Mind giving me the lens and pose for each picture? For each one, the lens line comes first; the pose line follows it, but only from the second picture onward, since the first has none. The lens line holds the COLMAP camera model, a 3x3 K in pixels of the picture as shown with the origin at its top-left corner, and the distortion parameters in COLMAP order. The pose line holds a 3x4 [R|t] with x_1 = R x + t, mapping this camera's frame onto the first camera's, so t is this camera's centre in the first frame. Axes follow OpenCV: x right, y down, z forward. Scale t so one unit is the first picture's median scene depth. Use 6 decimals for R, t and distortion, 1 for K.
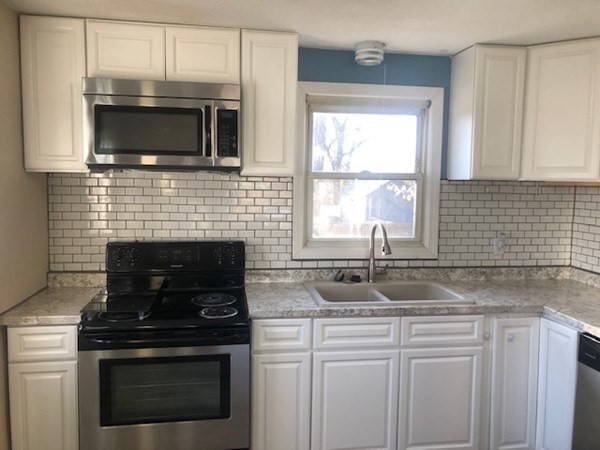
lens RADIAL K [[492.9, 0, 299.9], [0, 492.9, 221.6], [0, 0, 1]] dist [0.001040, -0.006221]
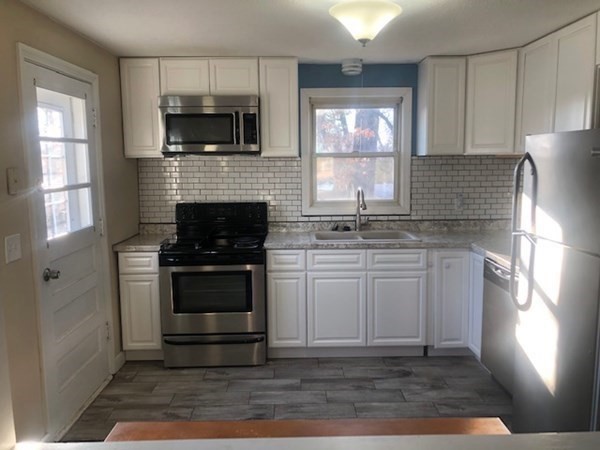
lens RADIAL K [[497.7, 0, 300.7], [0, 497.7, 218.1], [0, 0, 1]] dist [0.009022, -0.004946]
pose [[0.989976, -0.009689, -0.140901, 0.198857], [0.013966, 0.999470, 0.029393, 0.046977], [0.140541, -0.031067, 0.989587, -0.451461]]
